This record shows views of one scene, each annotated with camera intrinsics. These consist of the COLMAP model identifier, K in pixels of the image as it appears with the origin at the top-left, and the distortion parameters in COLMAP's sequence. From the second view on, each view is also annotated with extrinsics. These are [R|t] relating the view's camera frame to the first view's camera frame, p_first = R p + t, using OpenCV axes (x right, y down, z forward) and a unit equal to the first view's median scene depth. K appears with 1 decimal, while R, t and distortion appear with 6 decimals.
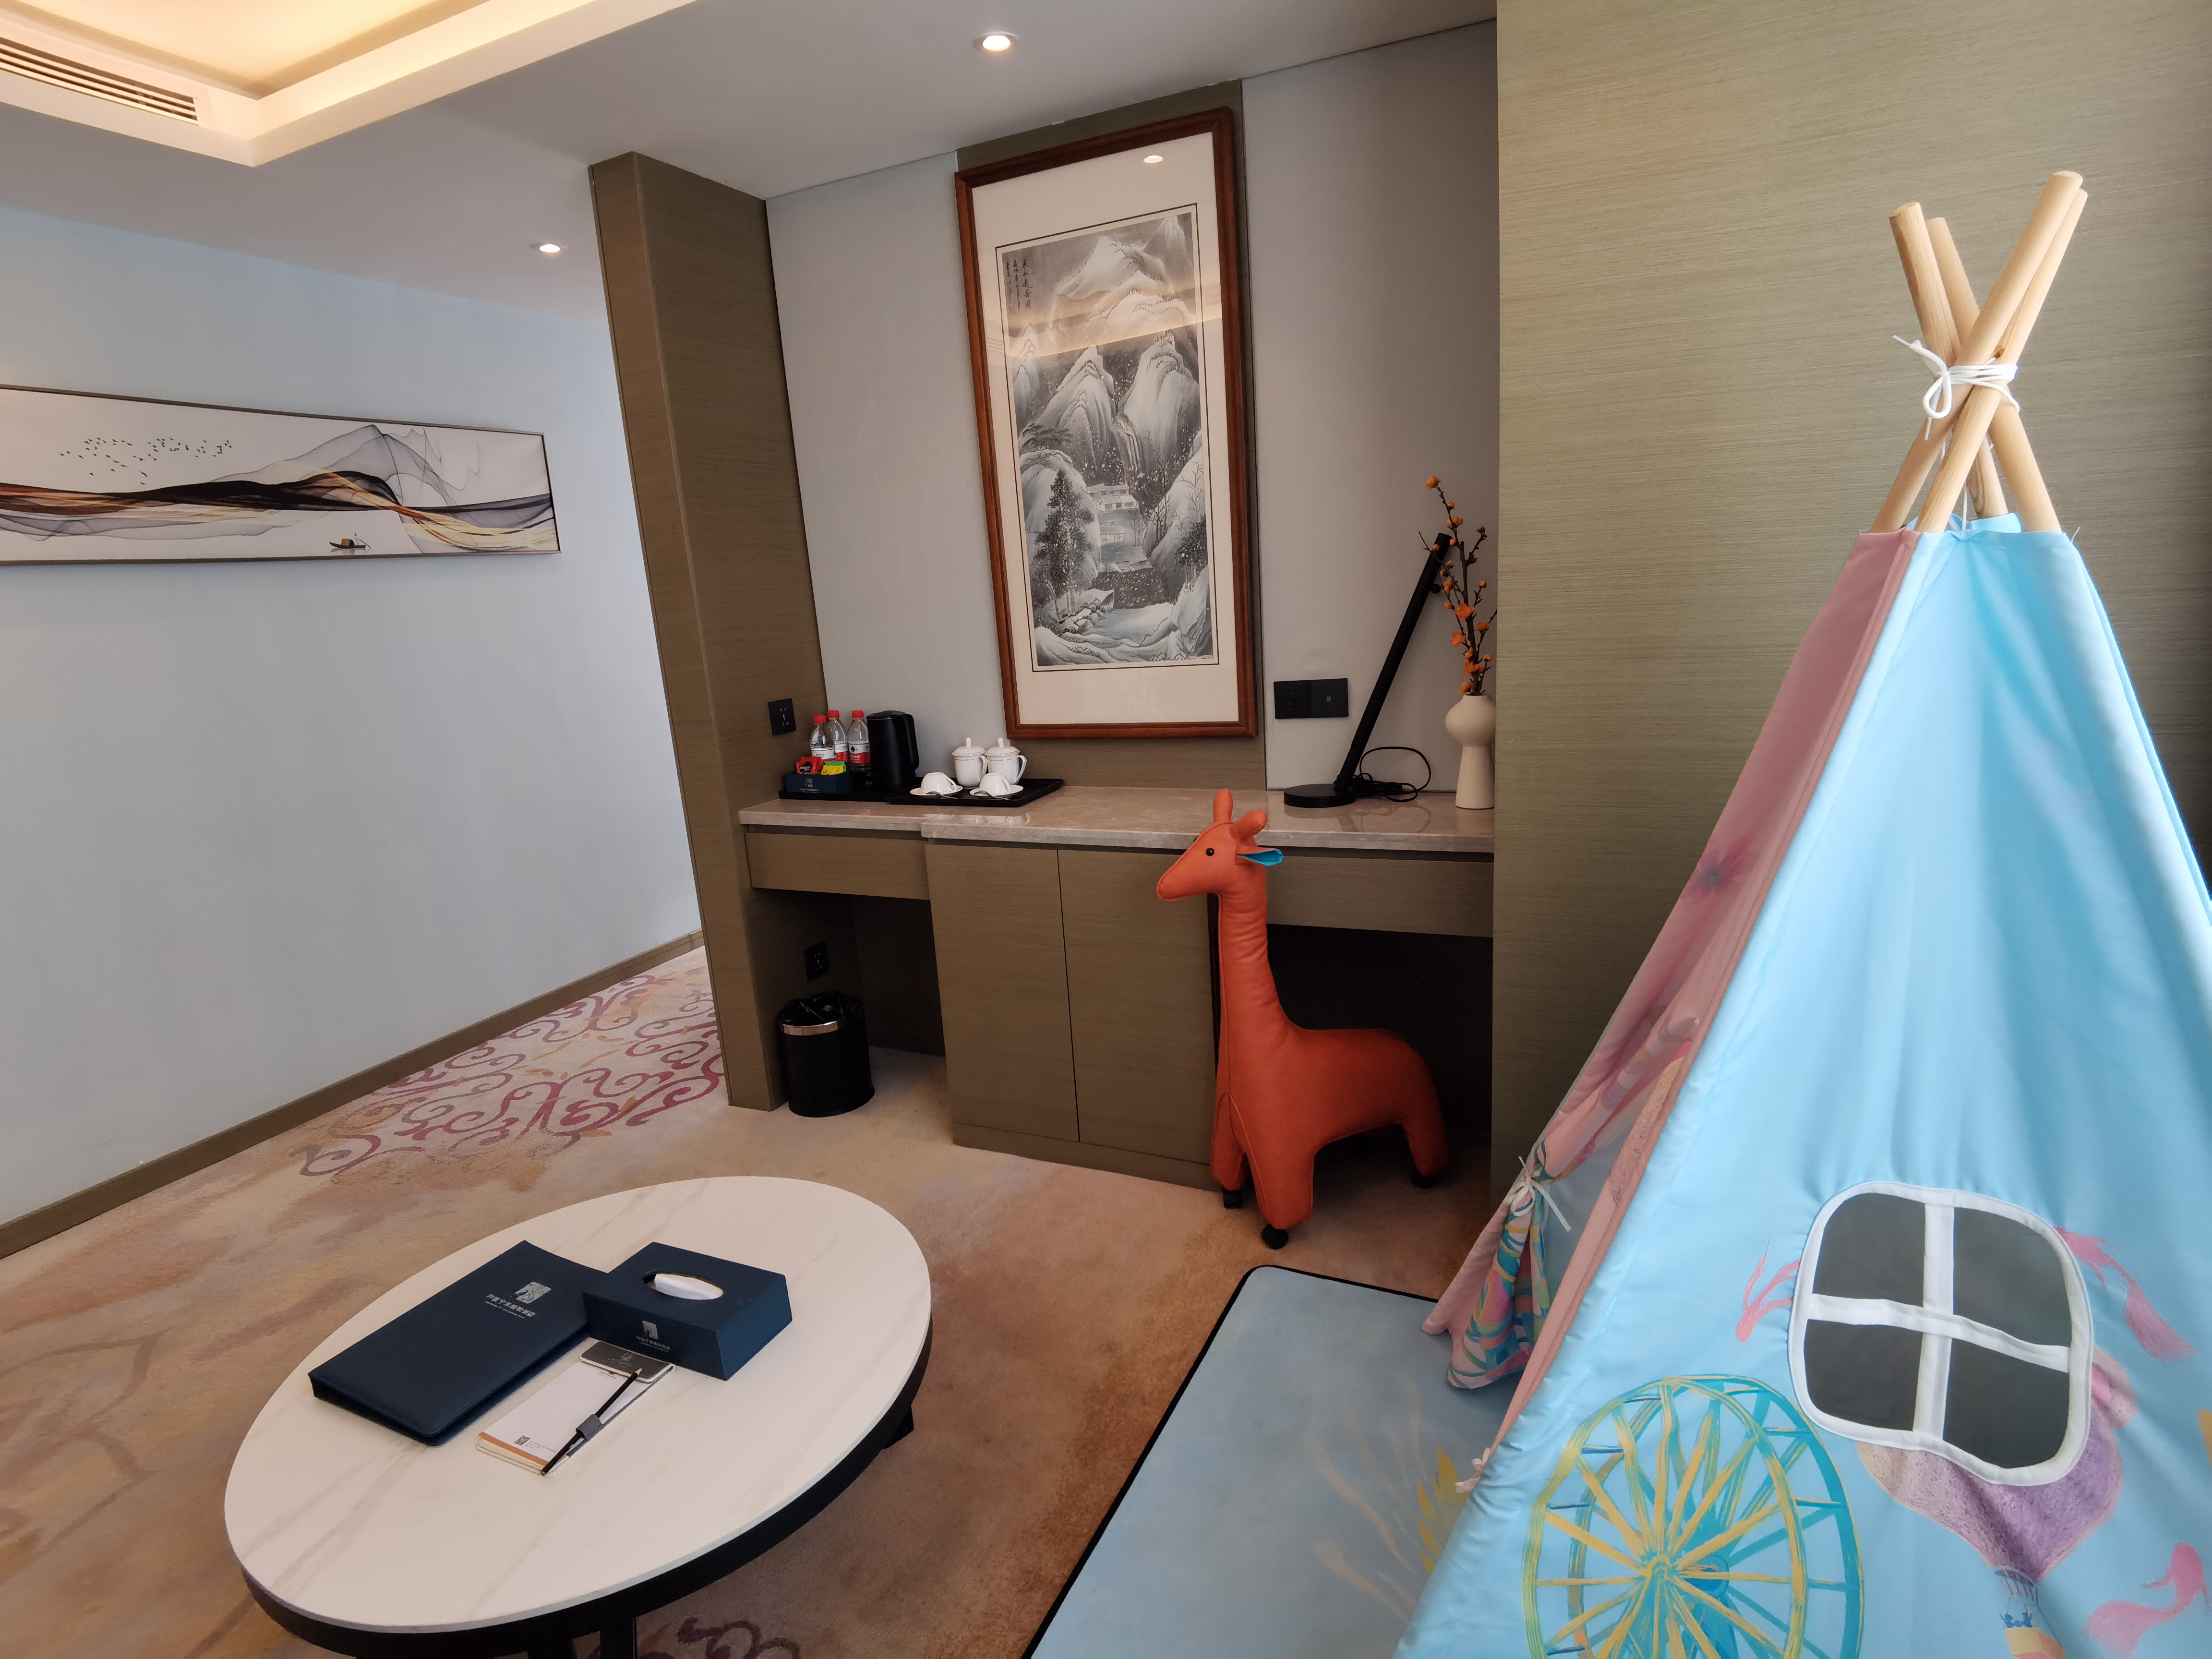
lens RADIAL K [[1078.9, 0, 1106.0], [0, 1078.9, 829.5], [0, 0, 1]] dist [0.032606, -0.067868]
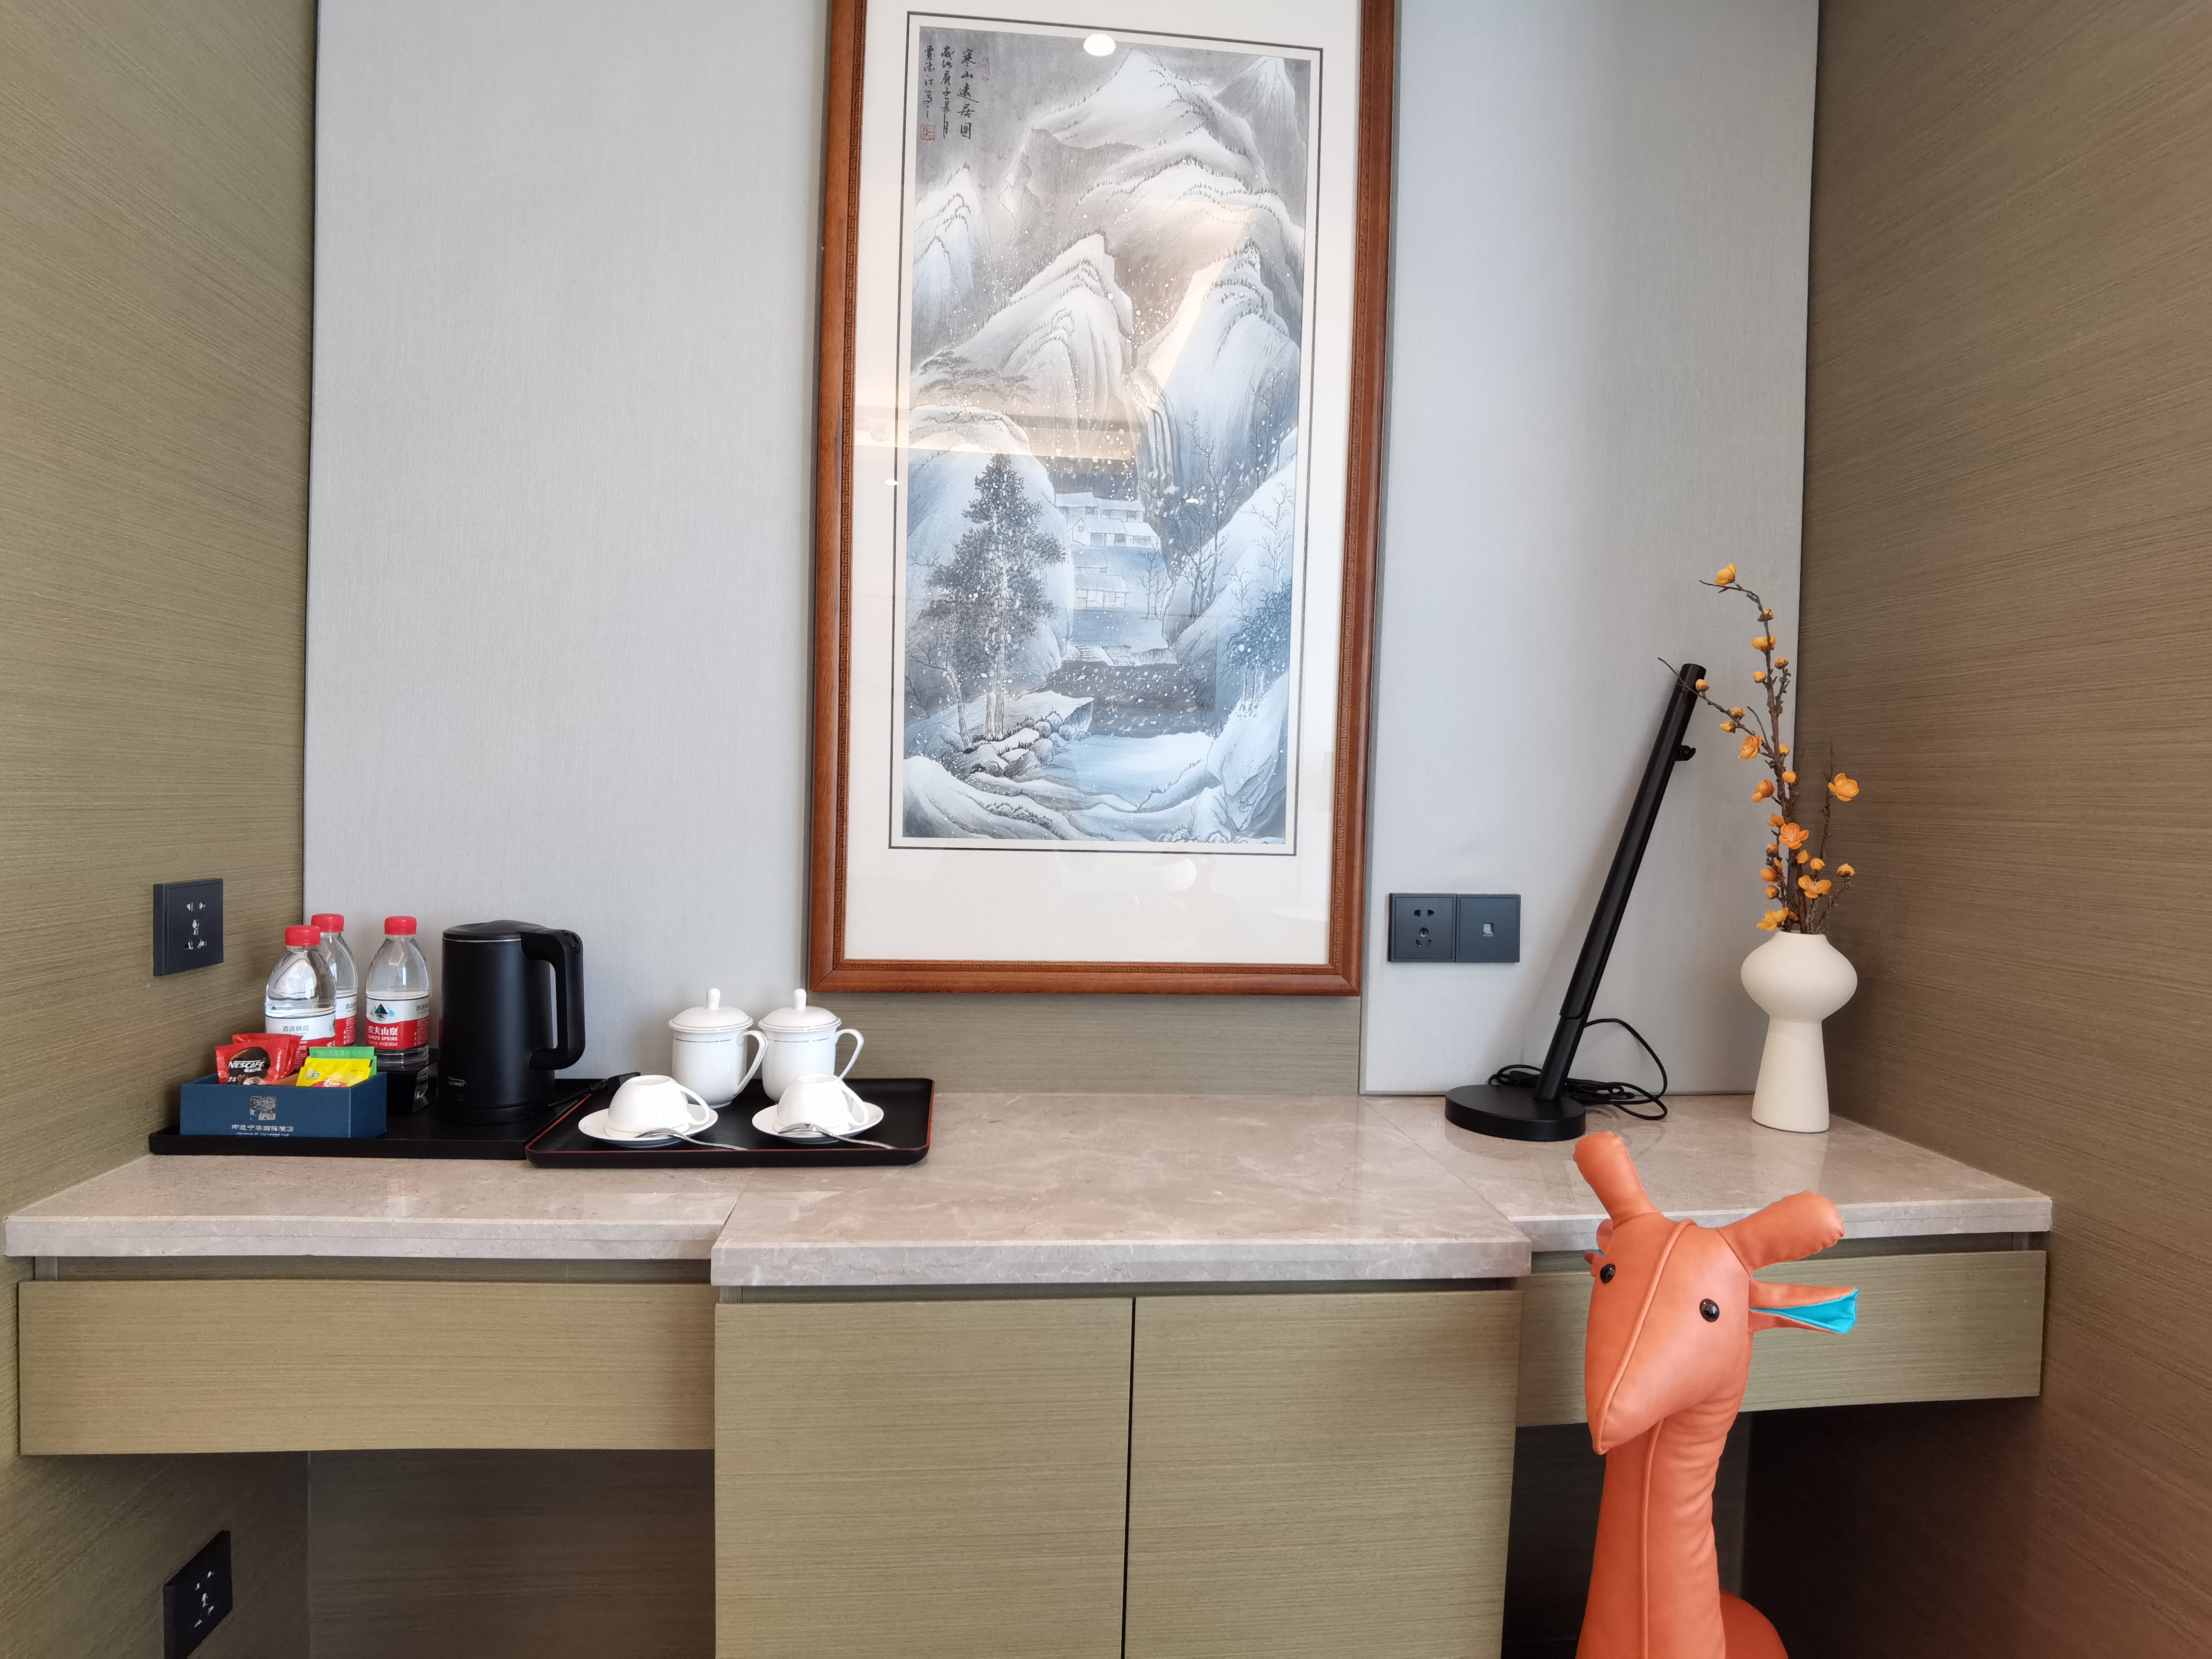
lens RADIAL K [[1078.9, 0, 1106.0], [0, 1078.9, 829.5], [0, 0, 1]] dist [0.032606, -0.067868]
pose [[0.863047, 0.078175, 0.499038, -0.236653], [0.025749, 0.979858, -0.198027, -0.062205], [-0.504467, 0.183757, 0.843651, 0.589603]]
